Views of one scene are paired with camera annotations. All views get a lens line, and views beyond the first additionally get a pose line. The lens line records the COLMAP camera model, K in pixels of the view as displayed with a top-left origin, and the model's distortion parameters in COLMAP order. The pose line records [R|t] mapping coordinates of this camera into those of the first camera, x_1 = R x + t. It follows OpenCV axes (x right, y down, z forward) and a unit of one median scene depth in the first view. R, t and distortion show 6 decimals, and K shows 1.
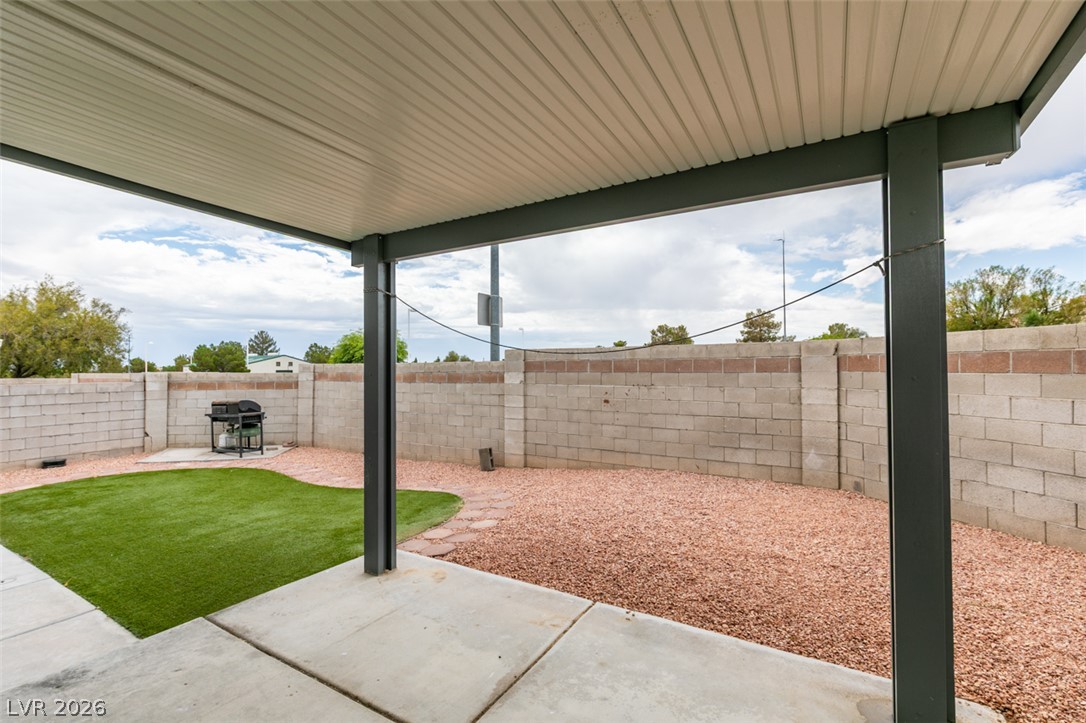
lens RADIAL K [[485.4, 0, 540.7], [0, 485.4, 362.2], [0, 0, 1]] dist [0.003224, -0.000824]
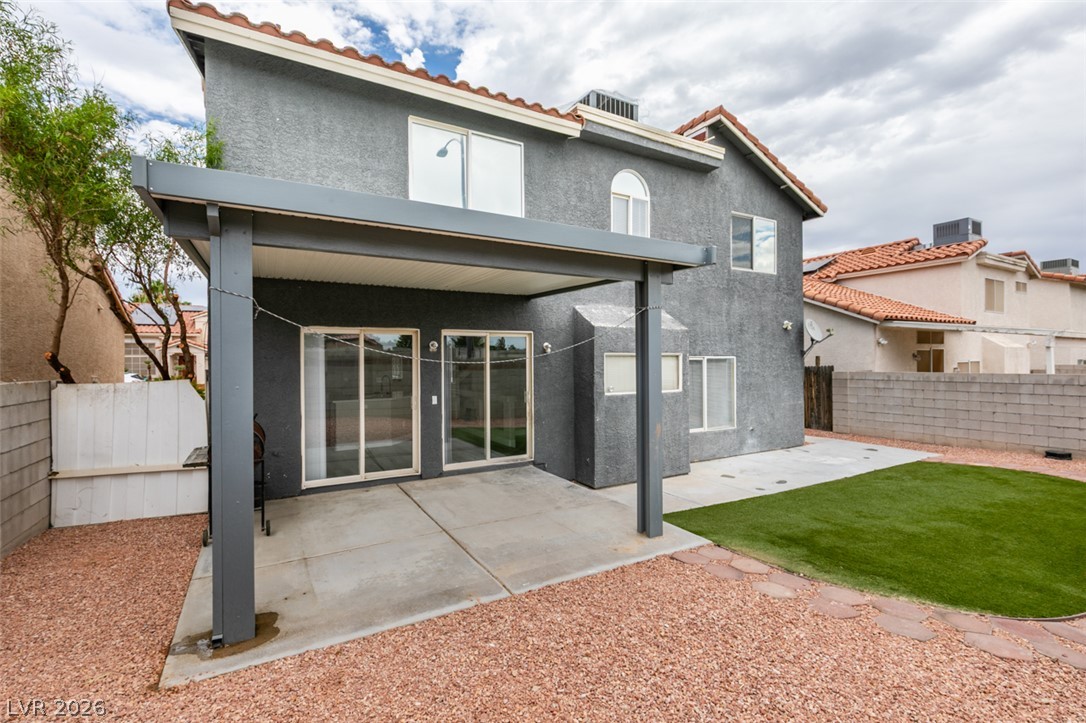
lens RADIAL K [[487.4, 0, 540.8], [0, 487.4, 361.9], [0, 0, 1]] dist [0.003272, -0.001547]
pose [[-0.490516, 0.014647, -0.871309, 0.407162], [0.022019, 0.999748, 0.004410, -0.008243], [0.871154, -0.017022, -0.490714, 0.641811]]
